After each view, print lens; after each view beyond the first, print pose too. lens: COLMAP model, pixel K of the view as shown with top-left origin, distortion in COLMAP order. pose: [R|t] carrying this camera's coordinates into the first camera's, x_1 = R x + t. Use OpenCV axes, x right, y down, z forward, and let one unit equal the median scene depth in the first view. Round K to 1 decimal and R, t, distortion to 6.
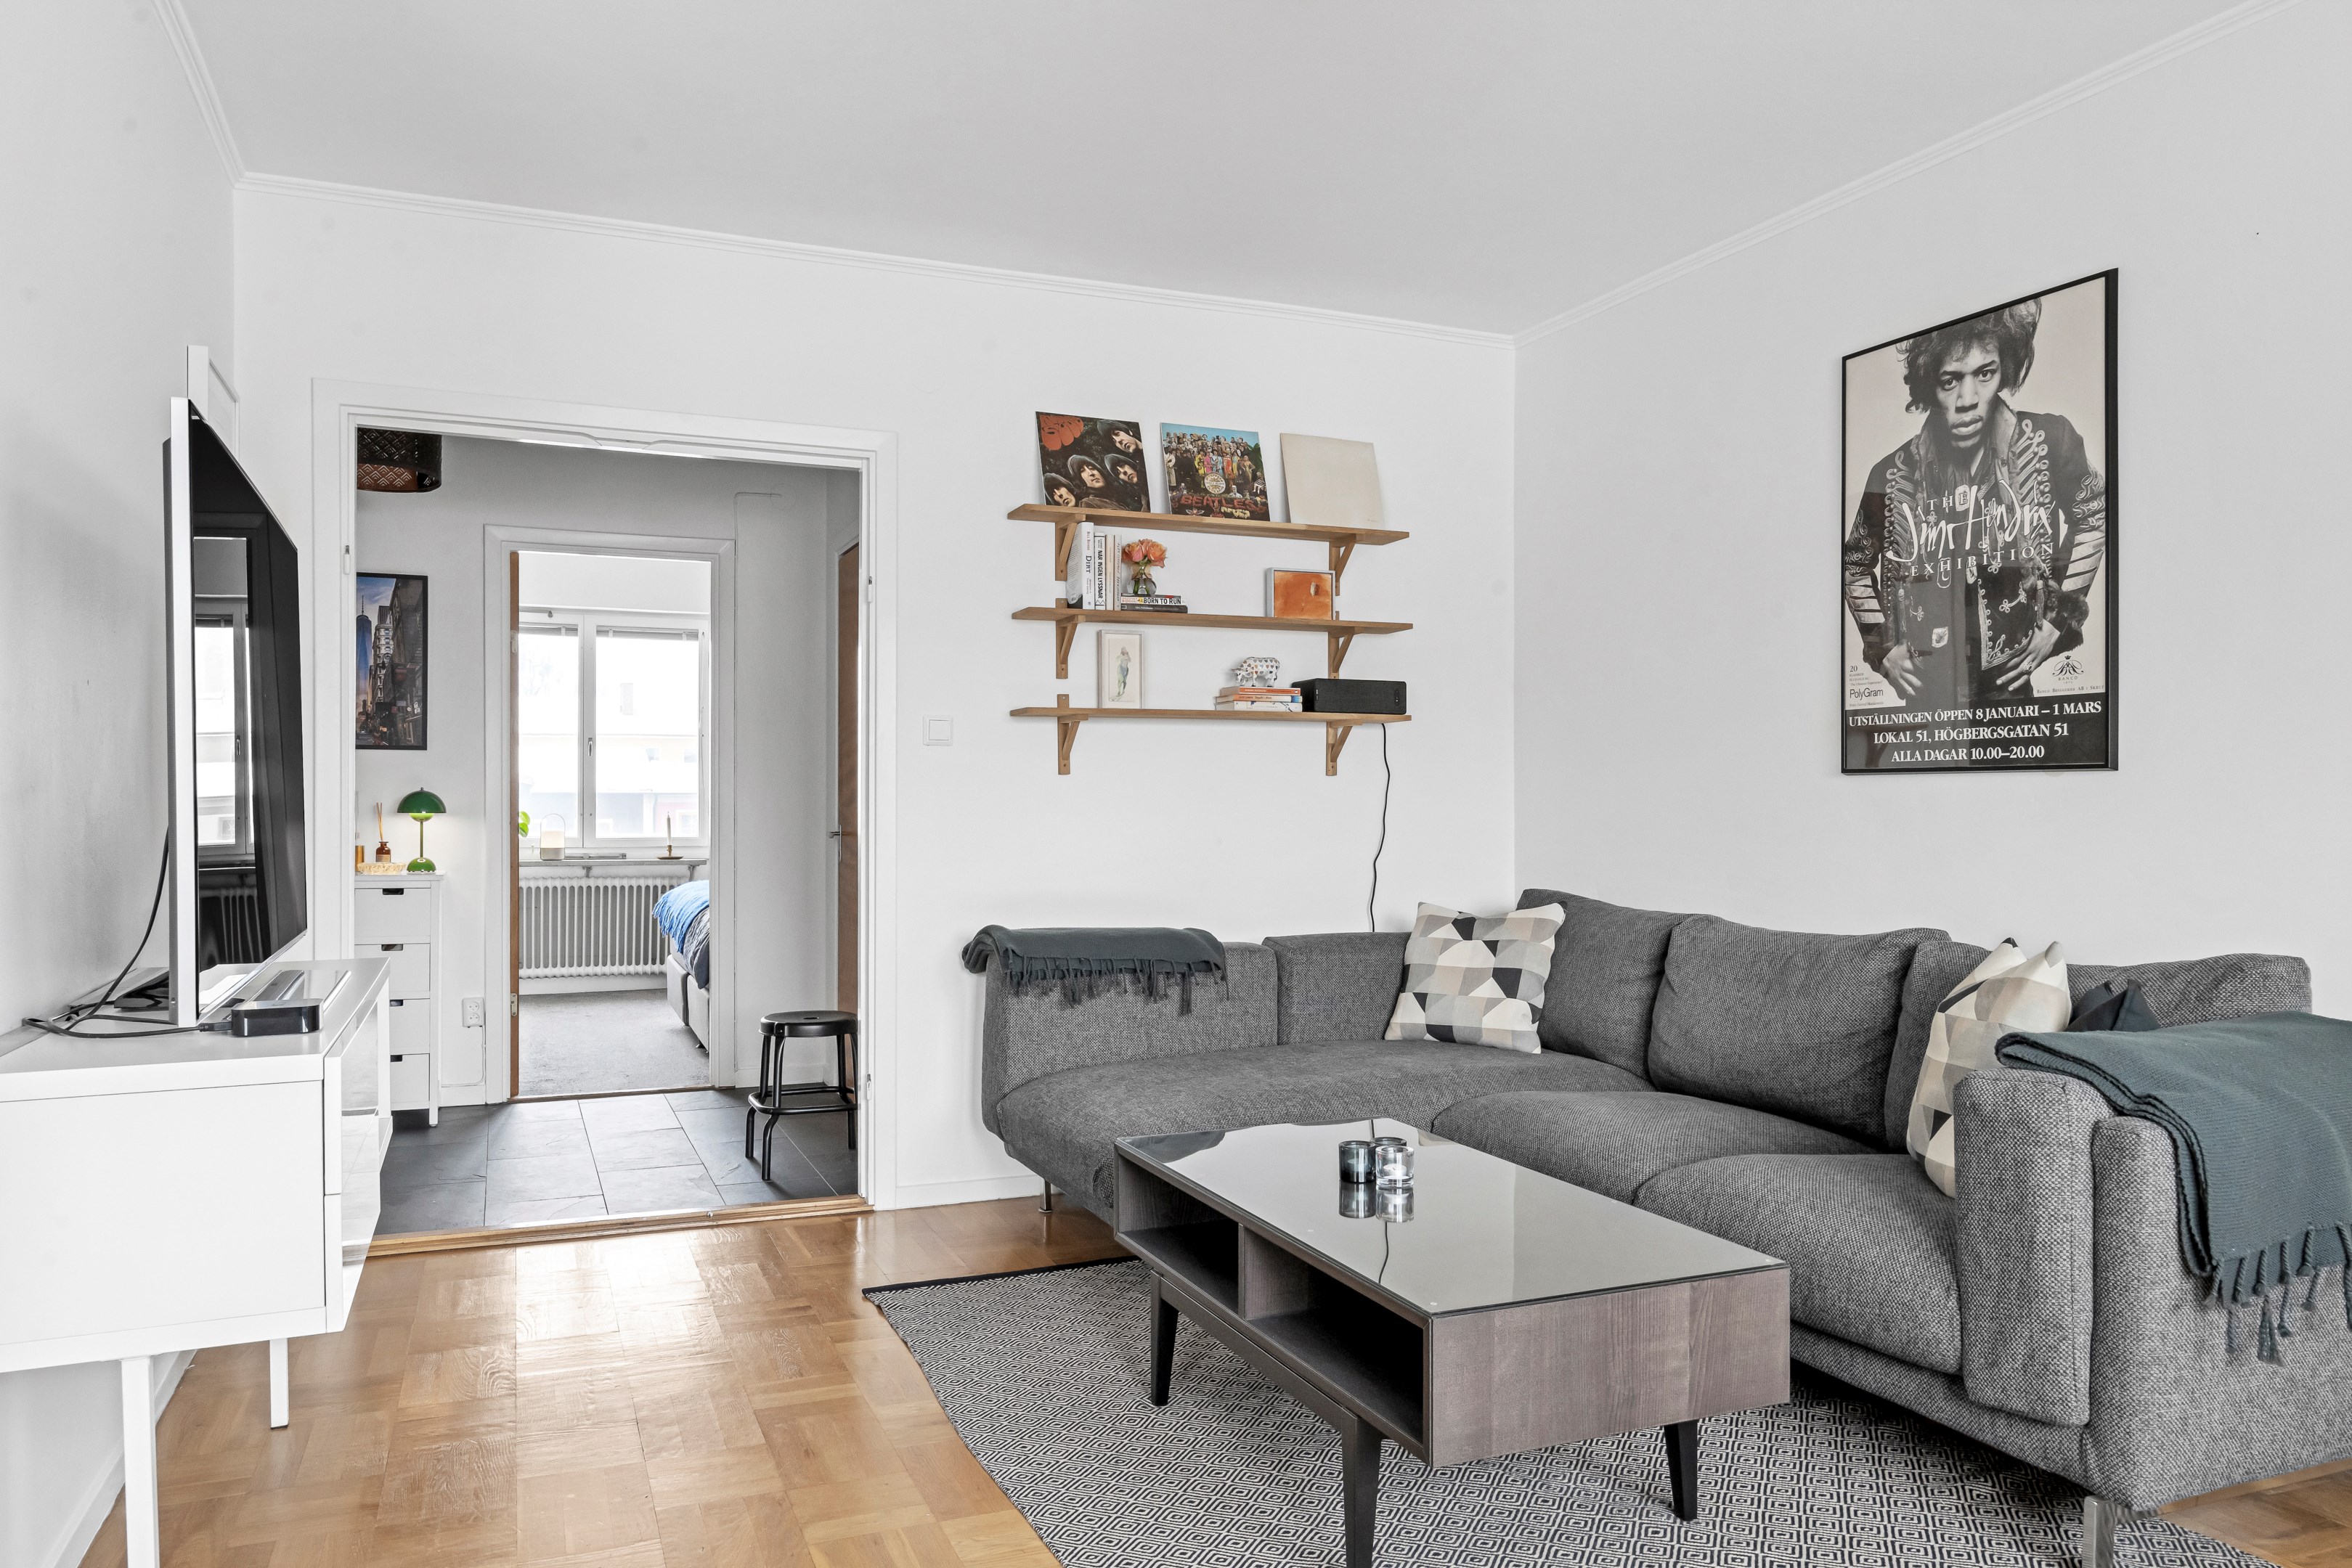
lens RADIAL K [[1616.3, 0, 1185.9], [0, 1616.3, 800.6], [0, 0, 1]] dist [-0.008851, 0.001159]
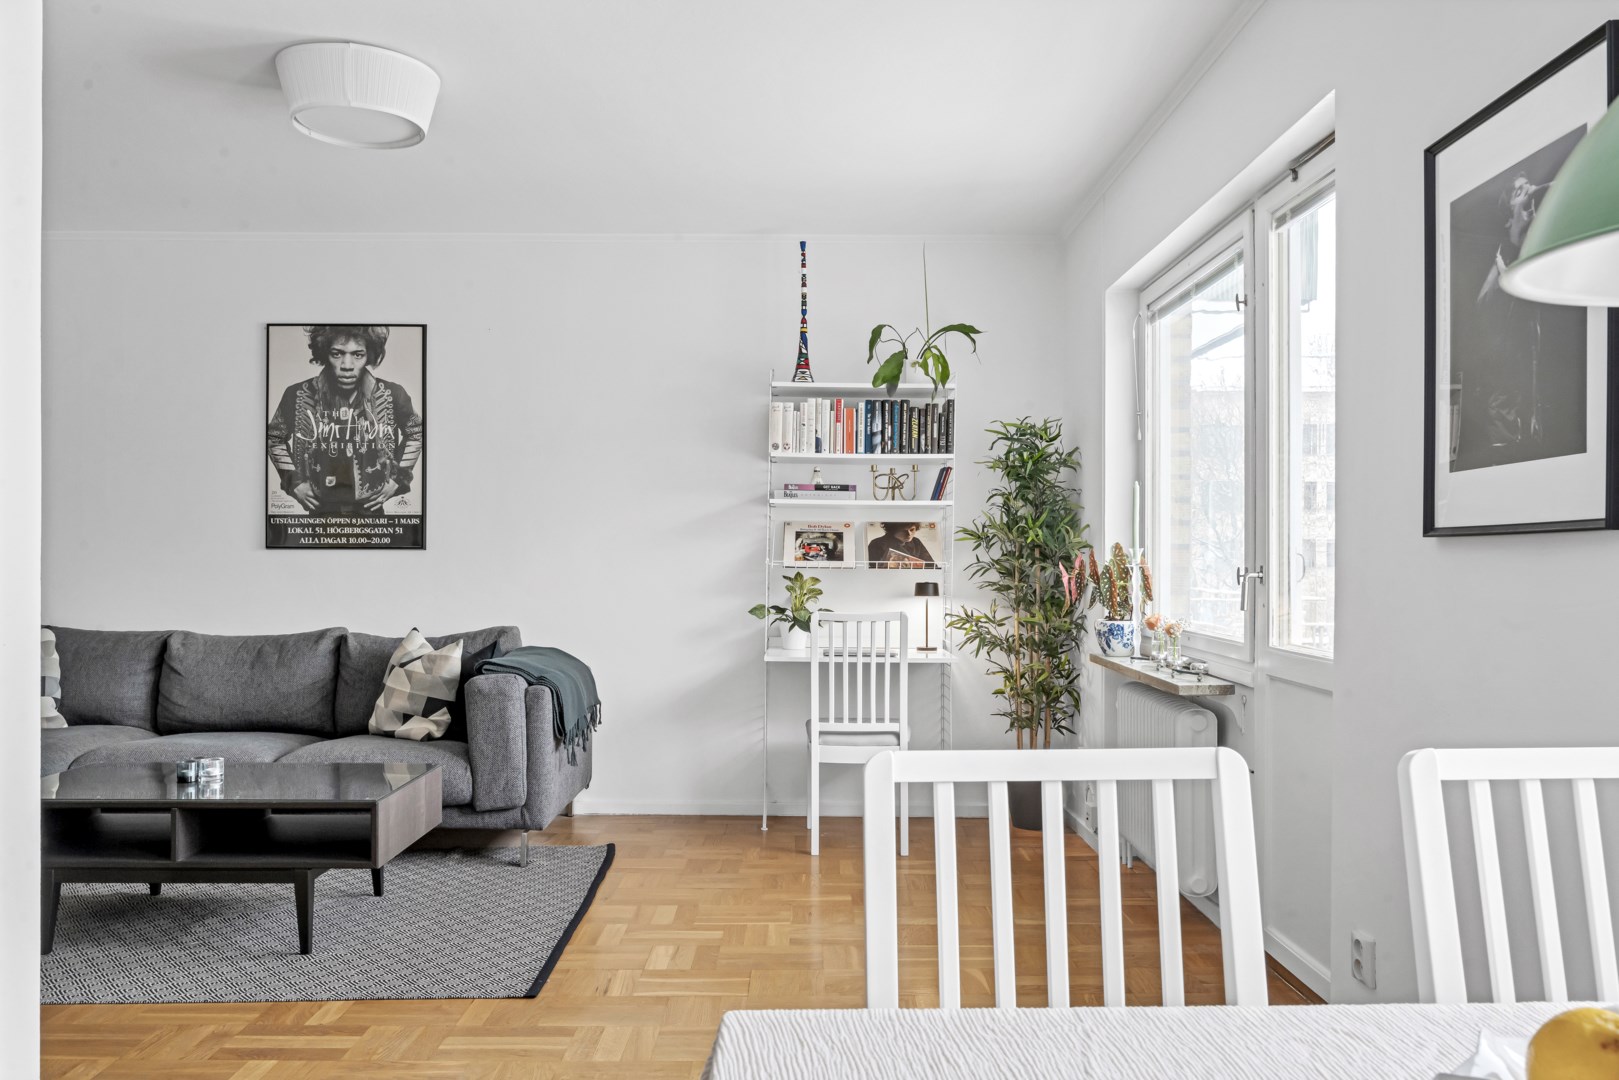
lens RADIAL K [[1203.5, 0, 800.8], [0, 1203.5, 545.2], [0, 0, 1]] dist [0.015451, -0.002540]
pose [[0.389949, 0.004898, 0.920823, -0.693674], [-0.002989, 0.999987, -0.004053, -0.018488], [-0.920831, -0.001172, 0.389959, -0.117119]]
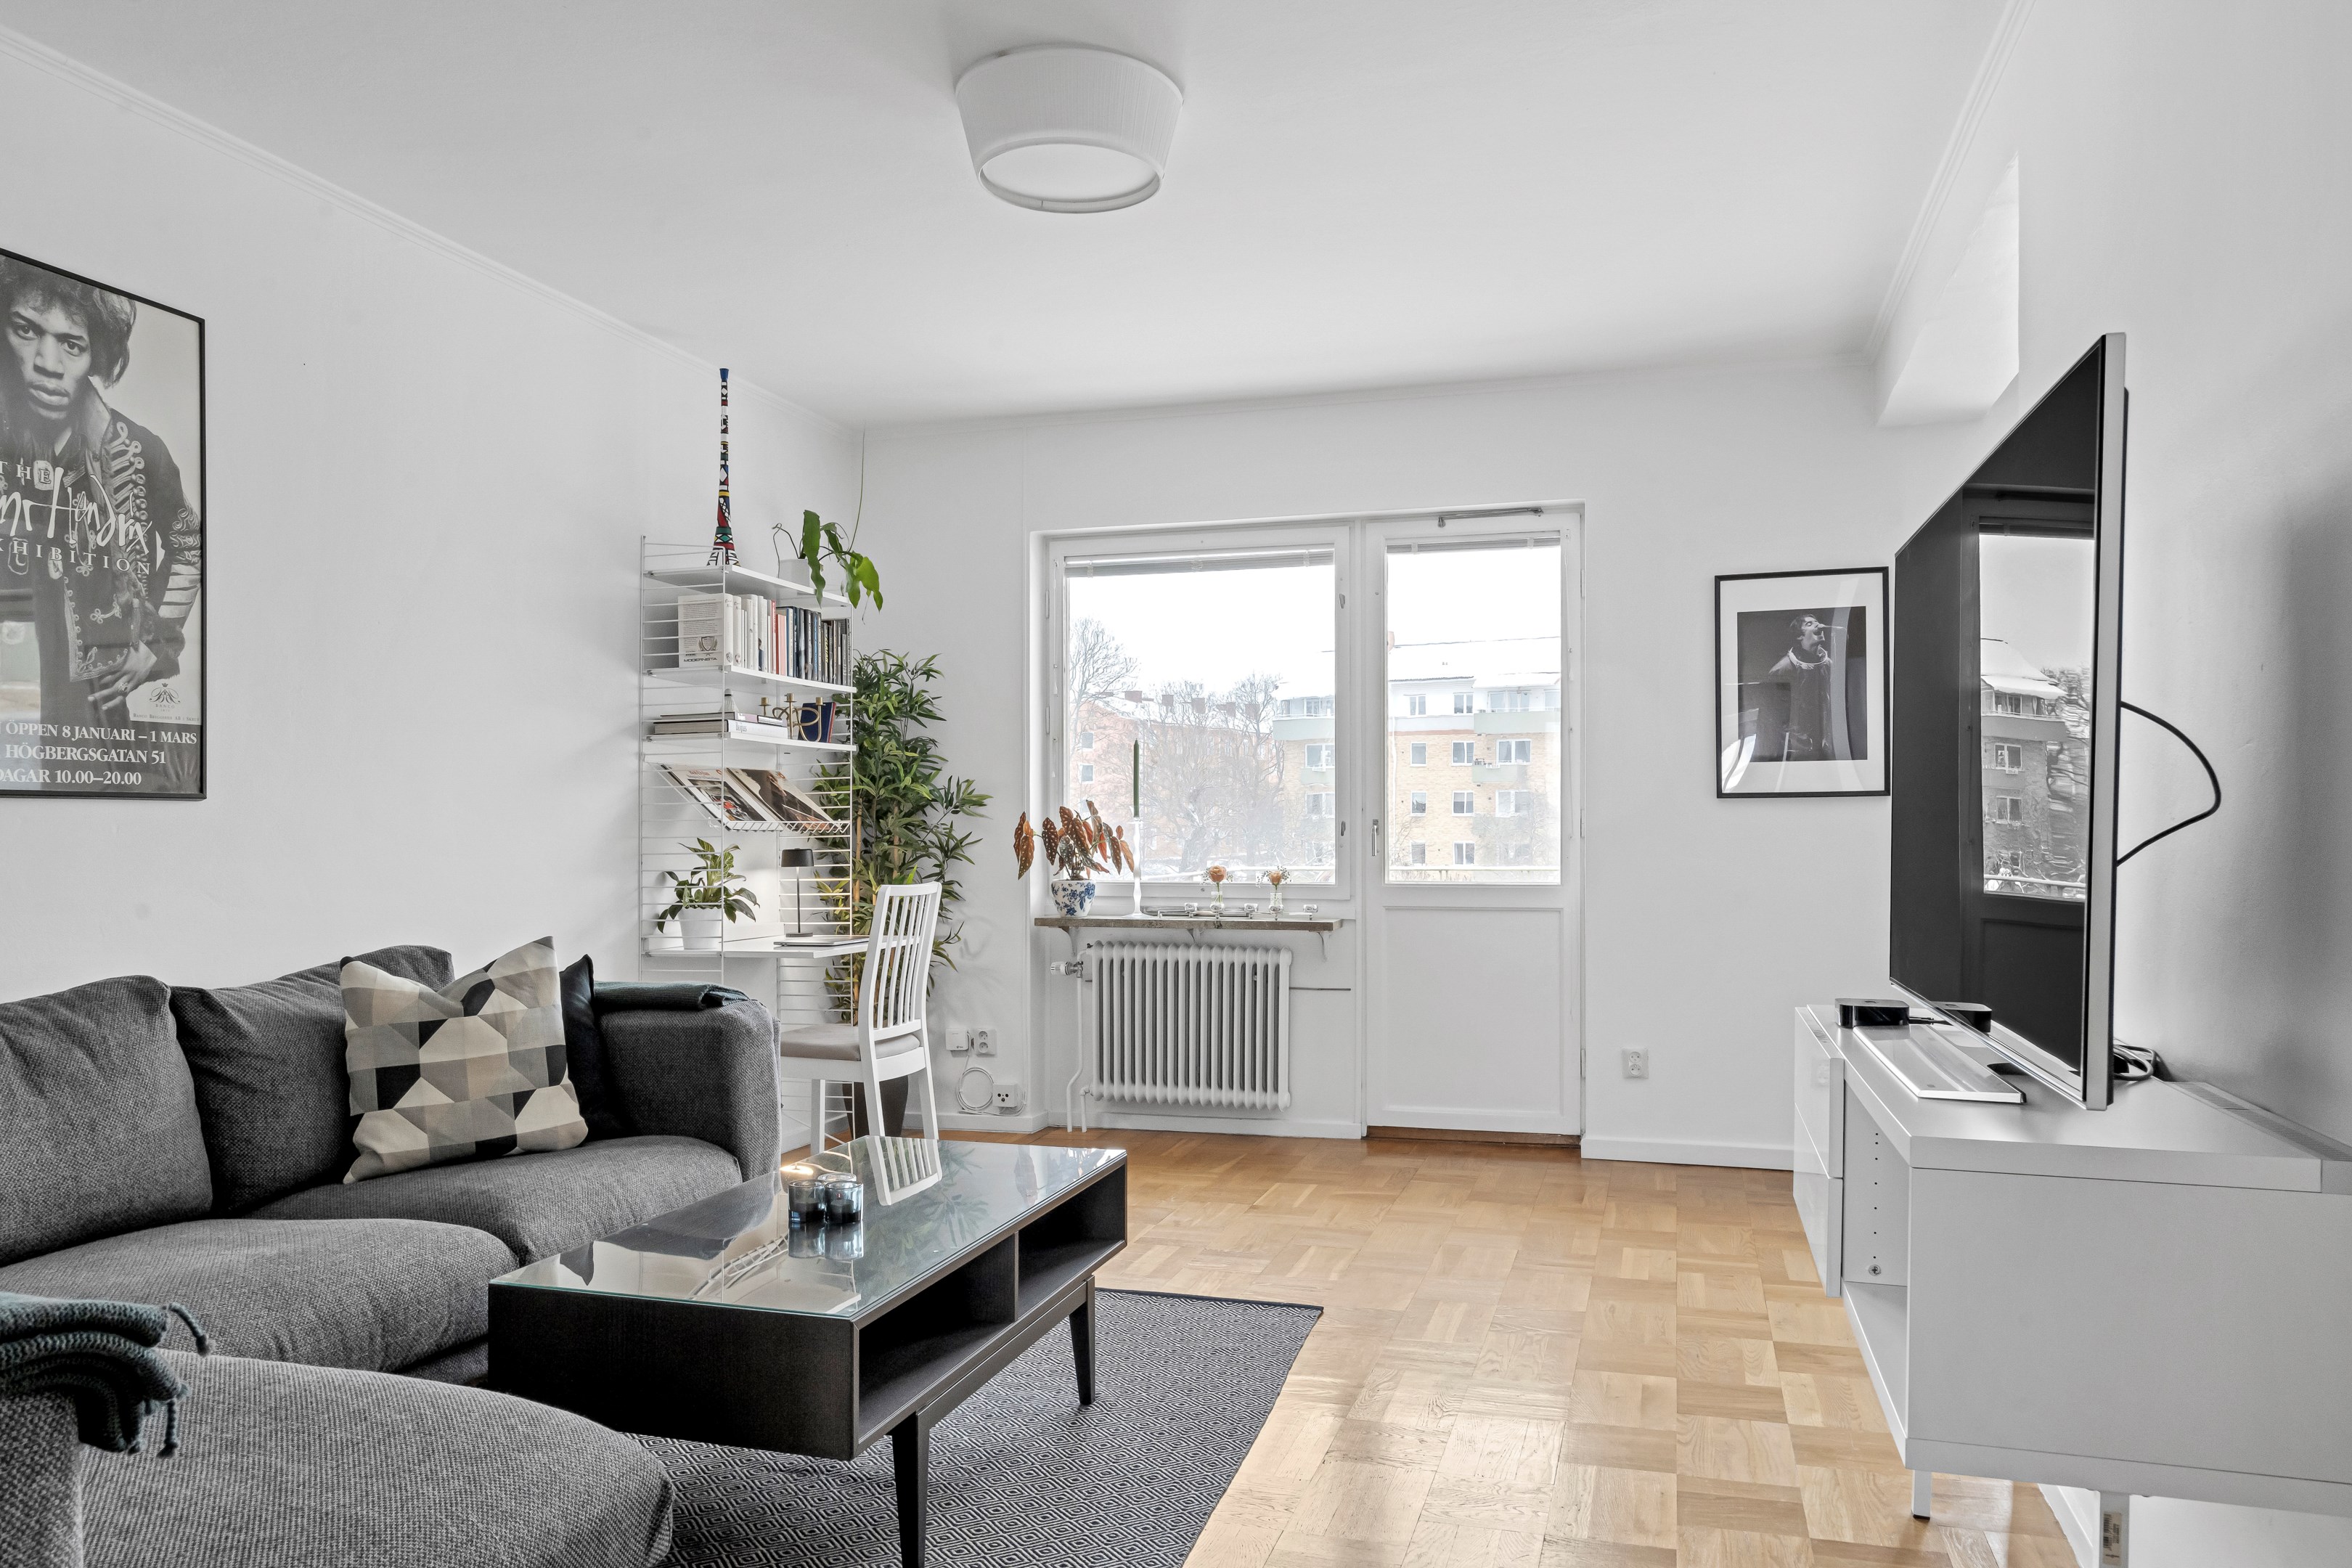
lens RADIAL K [[1616.5, 0, 1208.1], [0, 1616.5, 828.1], [0, 0, 1]] dist [-0.008851, 0.001159]
pose [[-0.780530, -0.004509, 0.625102, -0.536706], [-0.001416, 0.999984, 0.005445, -0.007015], [-0.625117, 0.003365, -0.780524, 1.293158]]
